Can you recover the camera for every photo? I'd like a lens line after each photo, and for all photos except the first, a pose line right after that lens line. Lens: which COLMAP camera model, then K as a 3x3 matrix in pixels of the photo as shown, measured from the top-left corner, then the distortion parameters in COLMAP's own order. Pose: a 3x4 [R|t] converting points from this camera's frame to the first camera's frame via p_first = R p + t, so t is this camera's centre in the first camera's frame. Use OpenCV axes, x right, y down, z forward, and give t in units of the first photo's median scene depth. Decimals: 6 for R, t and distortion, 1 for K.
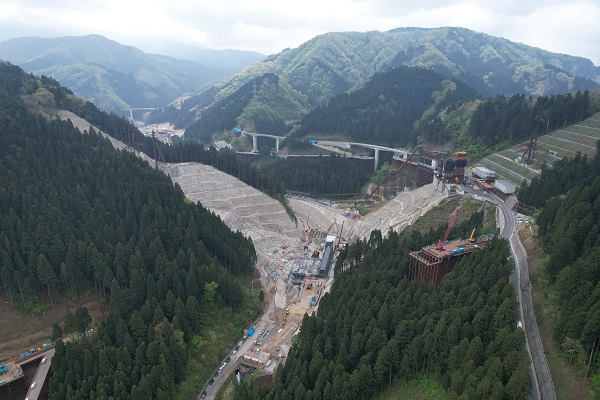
lens RADIAL K [[384.1, 0, 300.0], [0, 384.1, 200.0], [0, 0, 1]] dist [-0.081635, 0.080311]
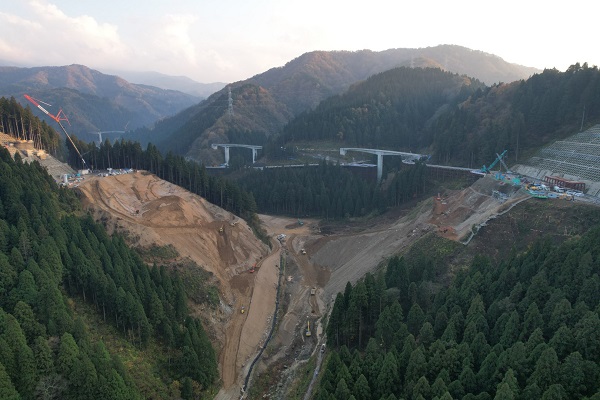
lens RADIAL K [[384.1, 0, 300.0], [0, 384.1, 200.0], [0, 0, 1]] dist [-0.081635, 0.080311]
pose [[0.999659, -0.019032, 0.017878, 0.027588], [0.020553, 0.995807, -0.089144, 0.025756], [-0.016107, 0.089481, 0.995858, 0.267619]]
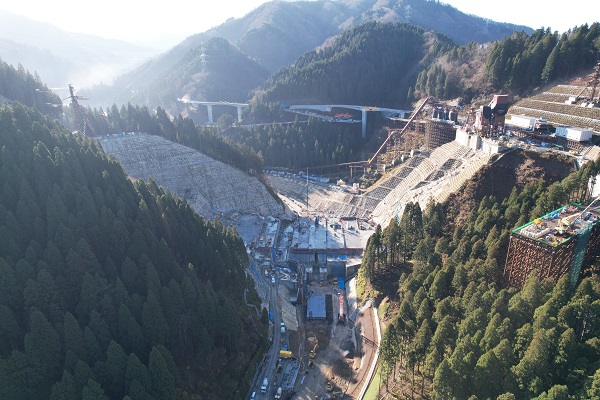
lens RADIAL K [[384.1, 0, 300.0], [0, 384.1, 200.0], [0, 0, 1]] dist [-0.081635, 0.080311]
pose [[0.988399, -0.072831, 0.133279, -0.066015], [0.067905, 0.996843, 0.041144, 0.019030], [-0.135855, -0.031617, 0.990224, 0.209983]]
